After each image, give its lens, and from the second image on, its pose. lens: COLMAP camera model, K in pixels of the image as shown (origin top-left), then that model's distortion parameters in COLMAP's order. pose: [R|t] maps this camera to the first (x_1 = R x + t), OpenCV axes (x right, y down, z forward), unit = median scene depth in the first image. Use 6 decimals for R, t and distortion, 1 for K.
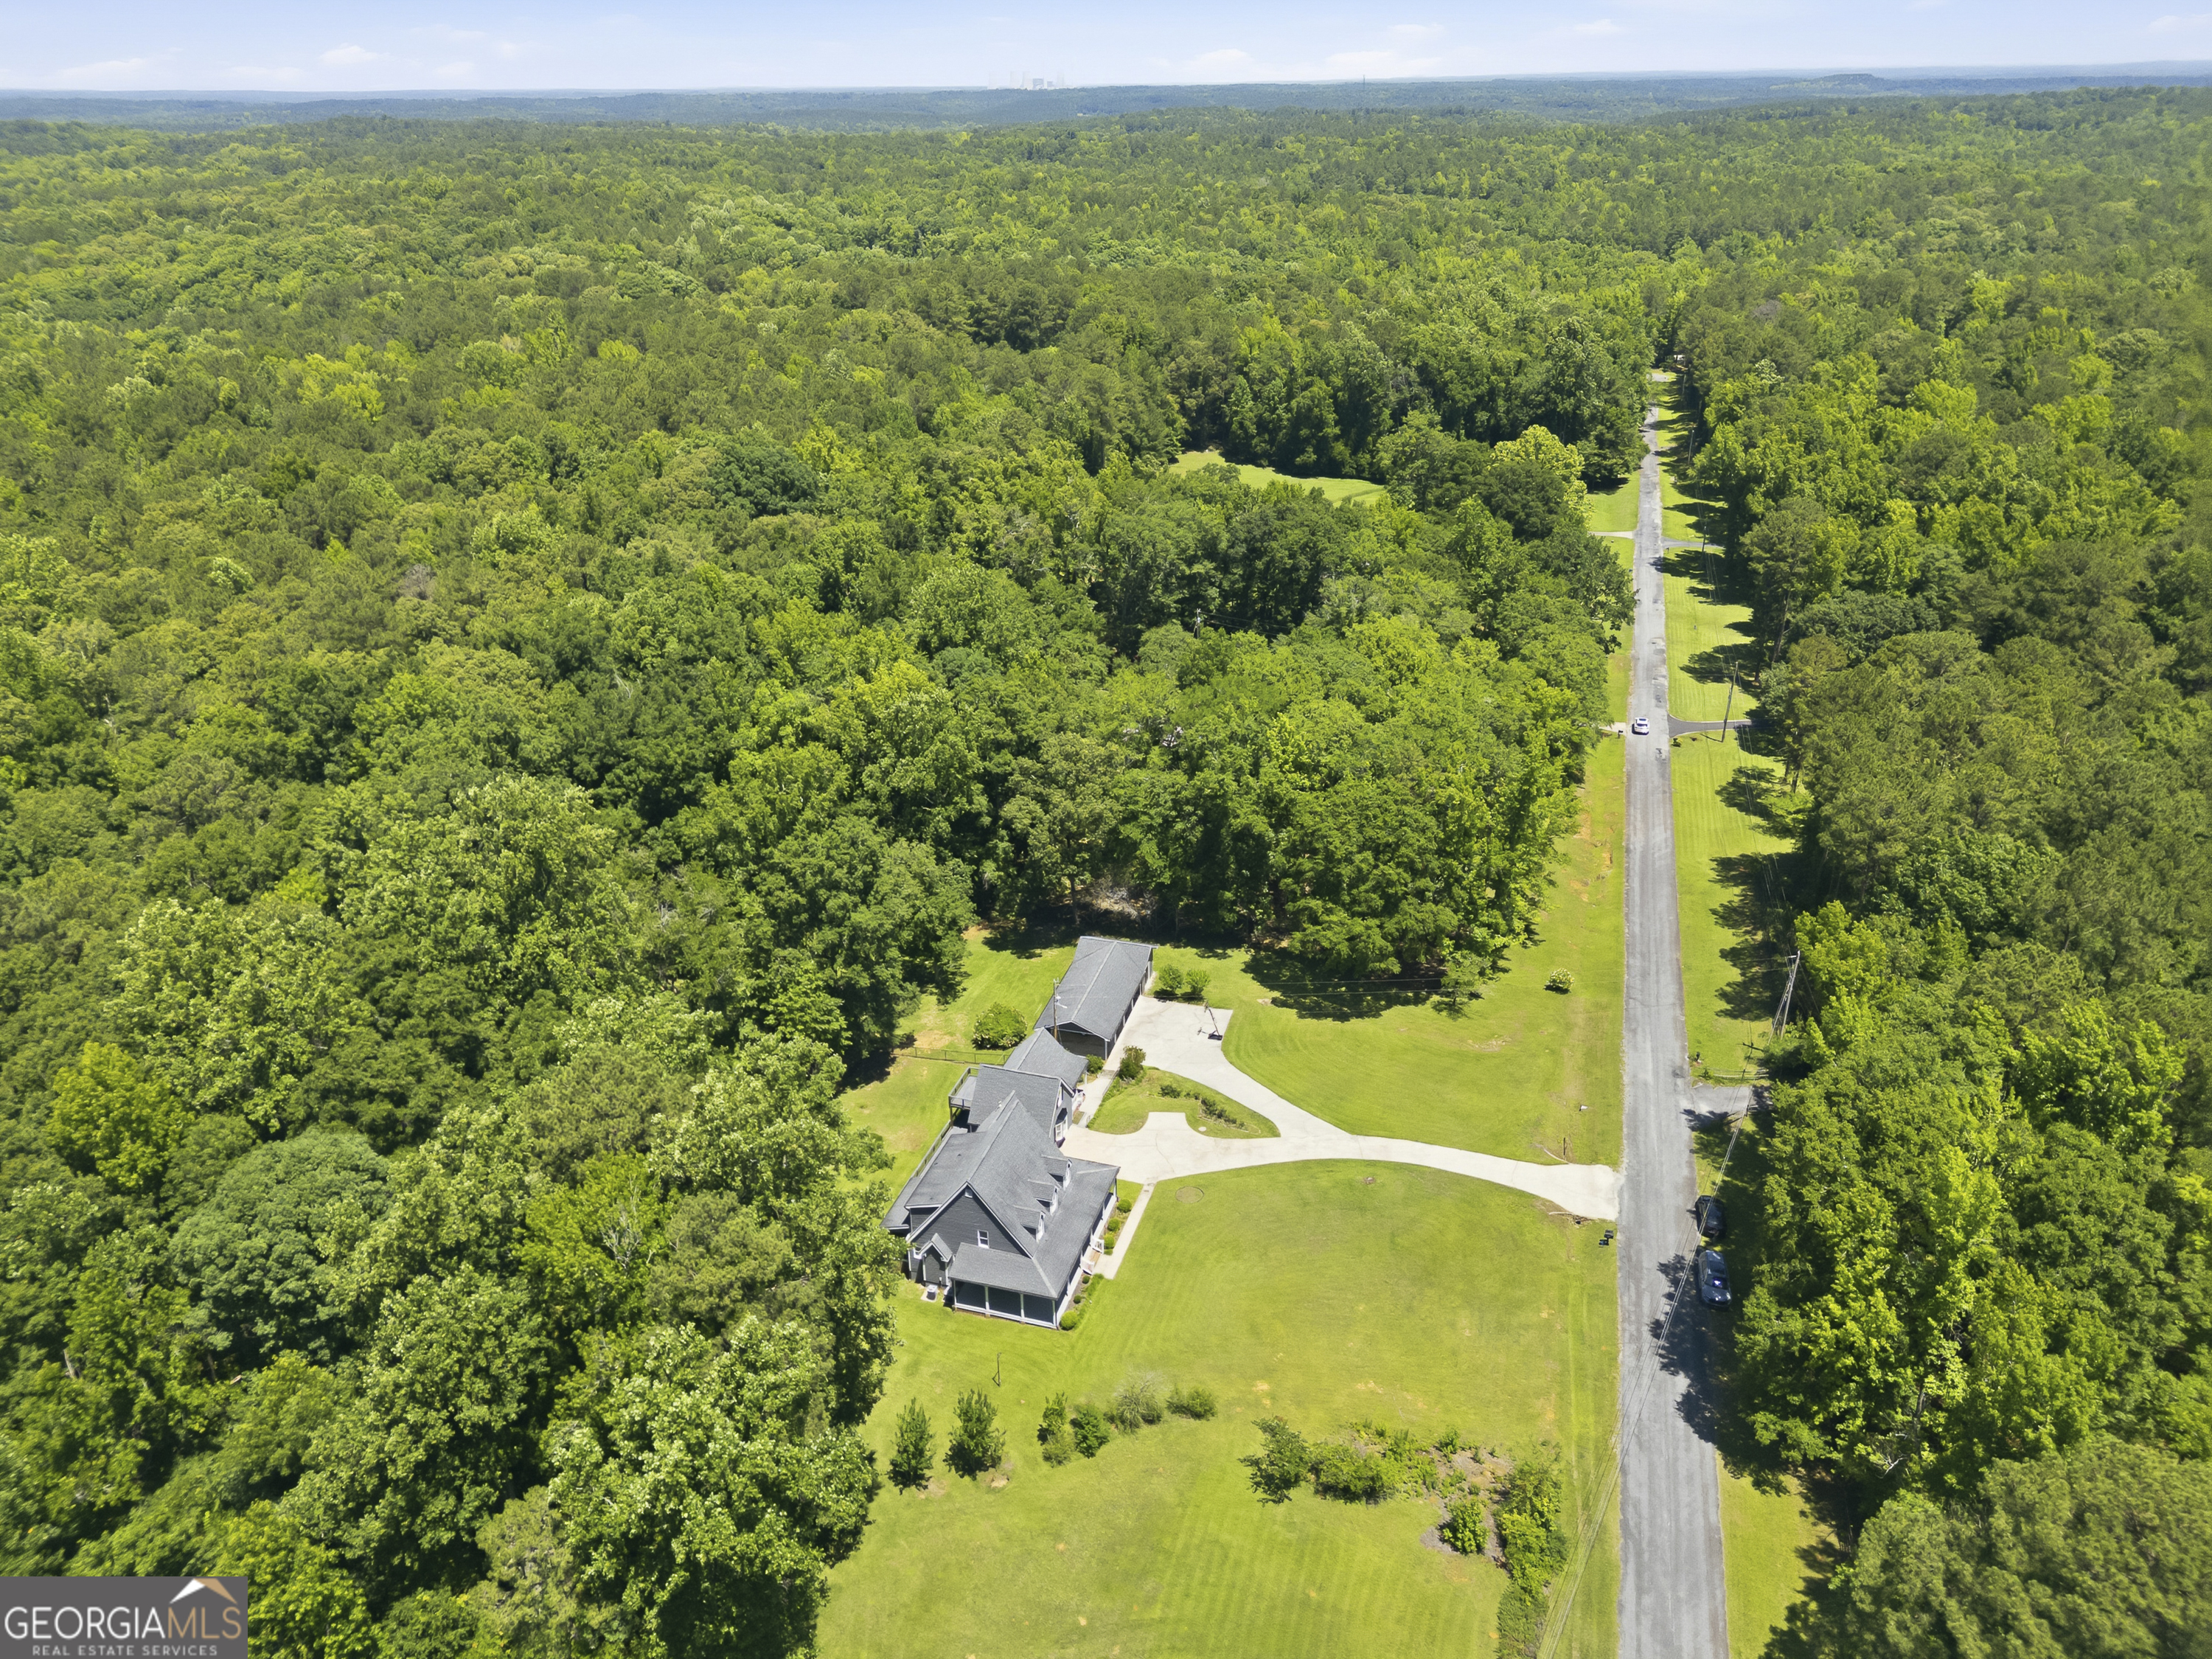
lens RADIAL K [[1547.9, 0, 1093.8], [0, 1547.9, 833.0], [0, 0, 1]] dist [0.075979, -0.066048]
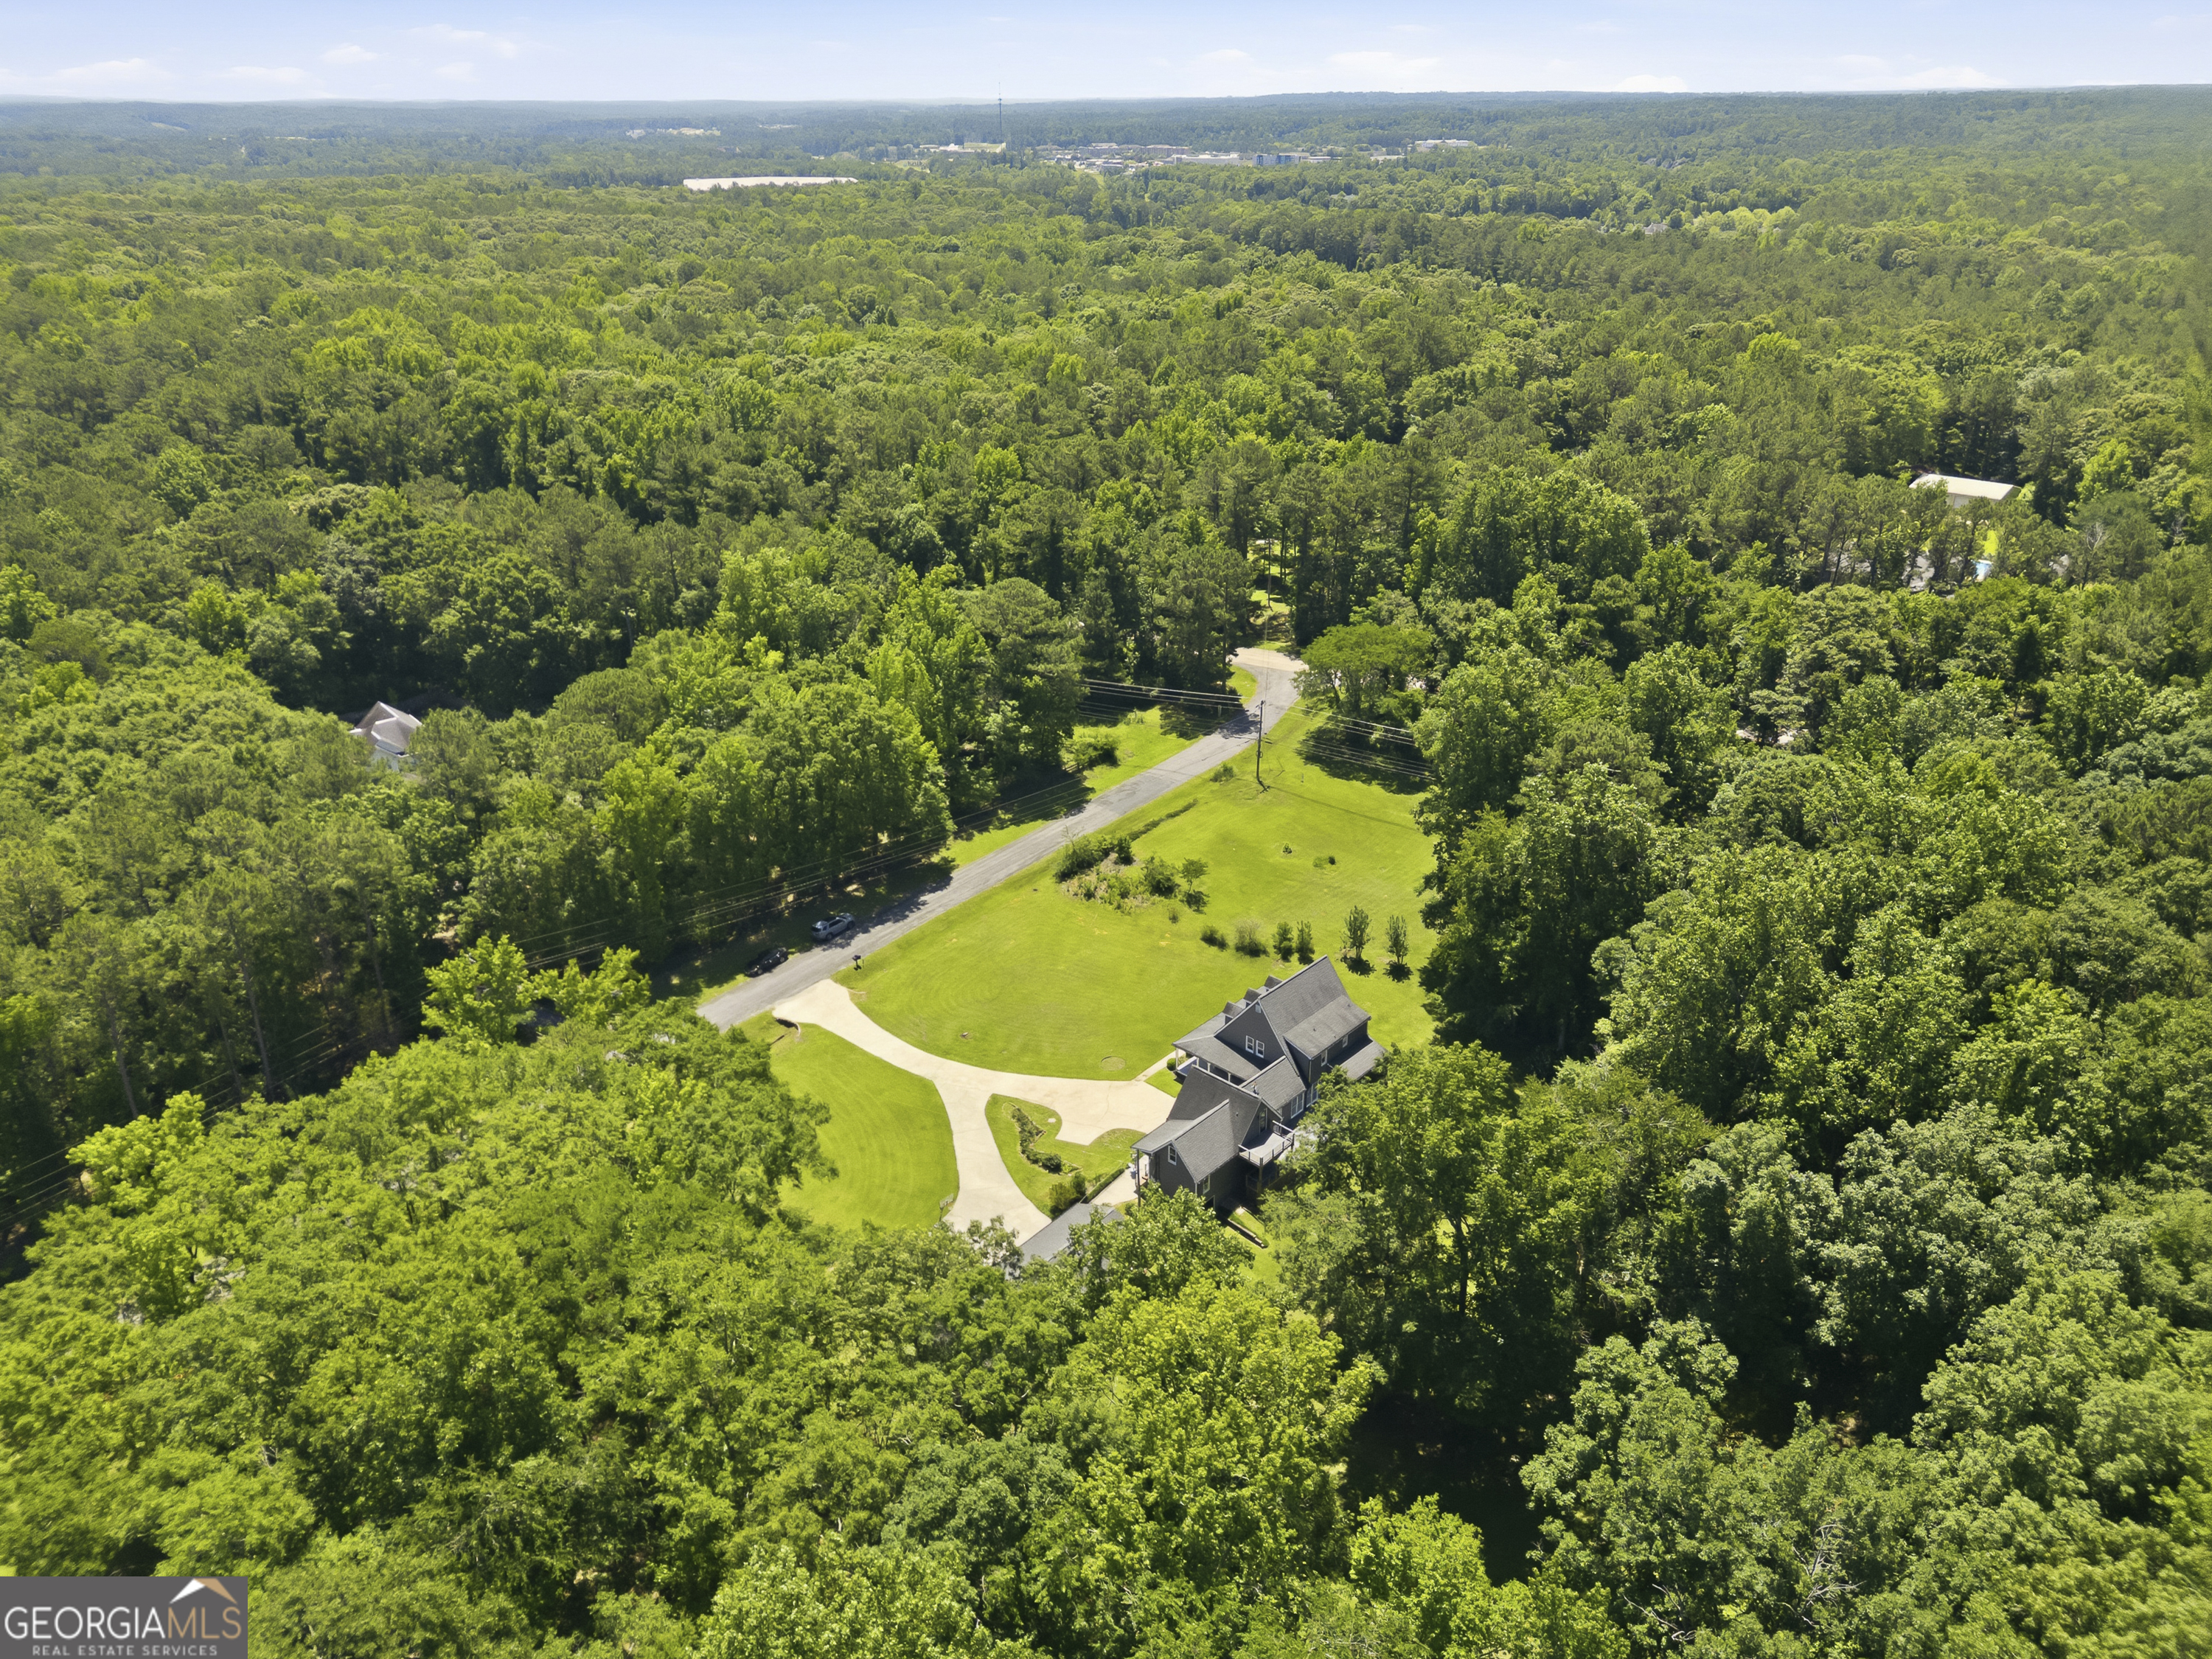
lens RADIAL K [[1547.9, 0, 1094.2], [0, 1547.9, 833.1], [0, 0, 1]] dist [0.075979, -0.066048]
pose [[-0.907477, -0.159860, 0.388498, -0.269446], [0.201312, 0.646201, 0.736137, -0.566967], [-0.368726, 0.746237, -0.554230, 1.189703]]
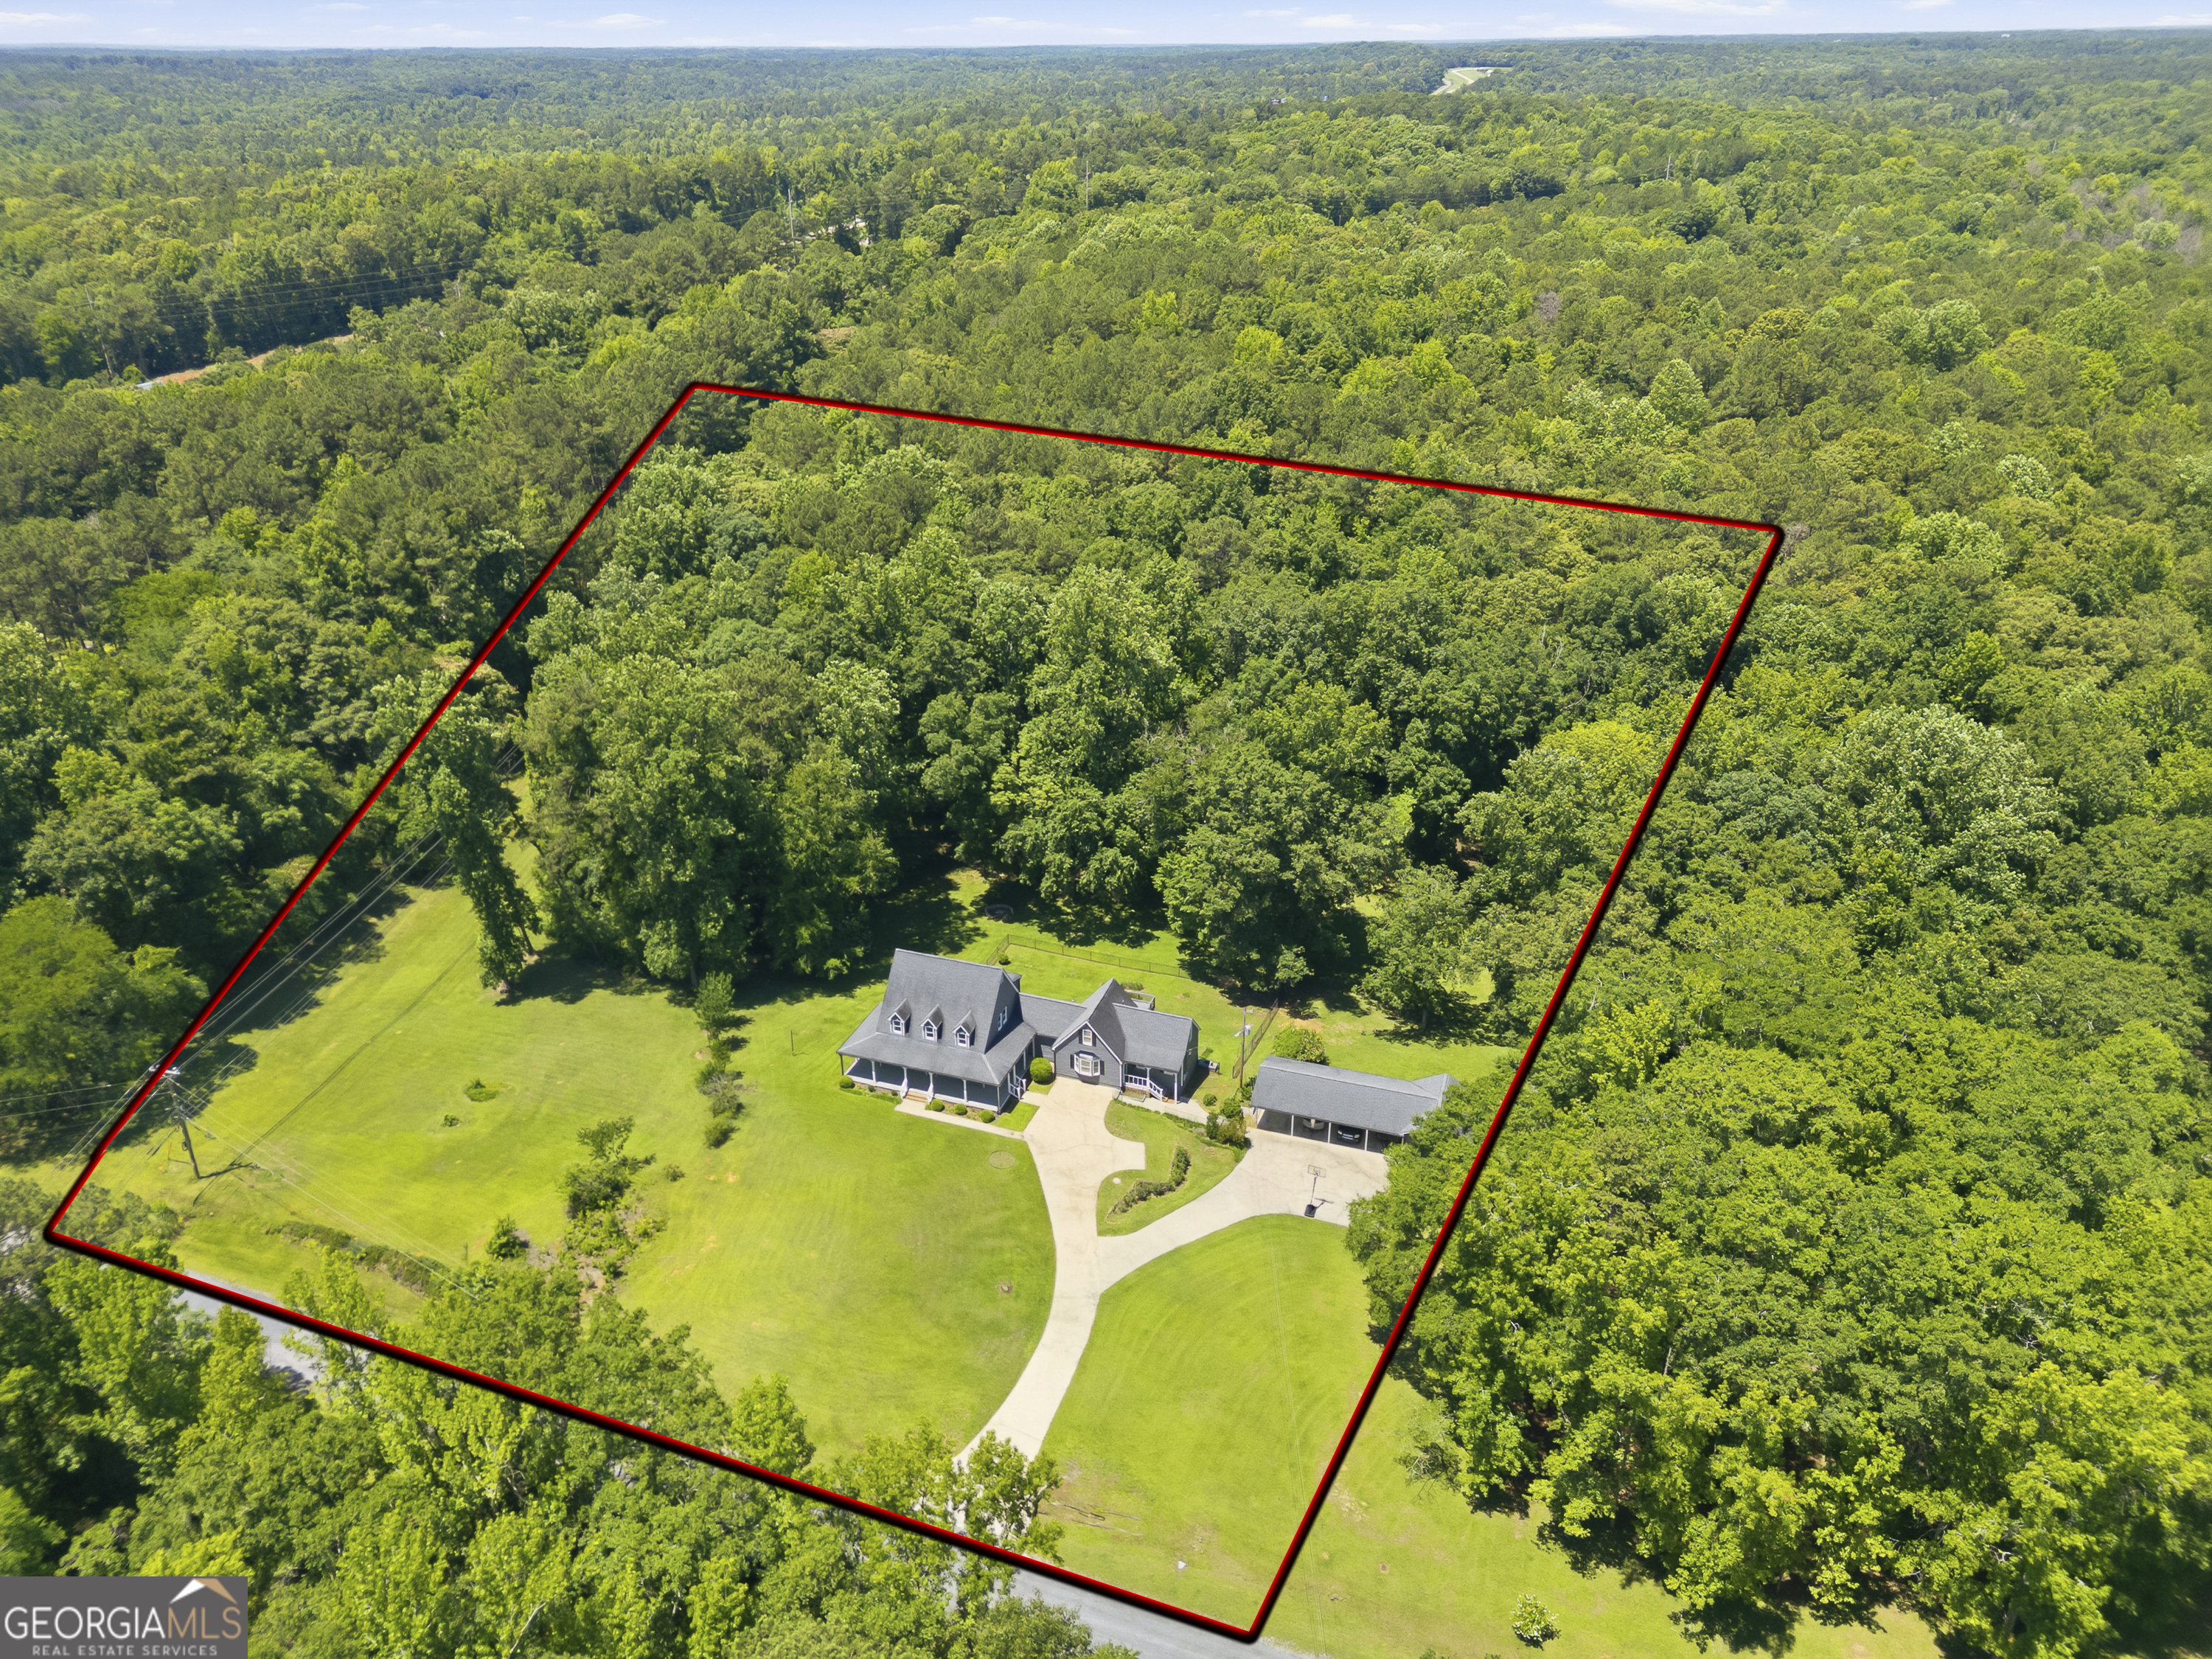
lens RADIAL K [[1547.9, 0, 1096.4], [0, 1547.9, 822.1], [0, 0, 1]] dist [0.075979, -0.066048]
pose [[-0.031871, 0.458787, -0.887974, 0.676007], [-0.426318, 0.797316, 0.427248, -0.316949], [0.904012, 0.392176, 0.170178, 0.627317]]
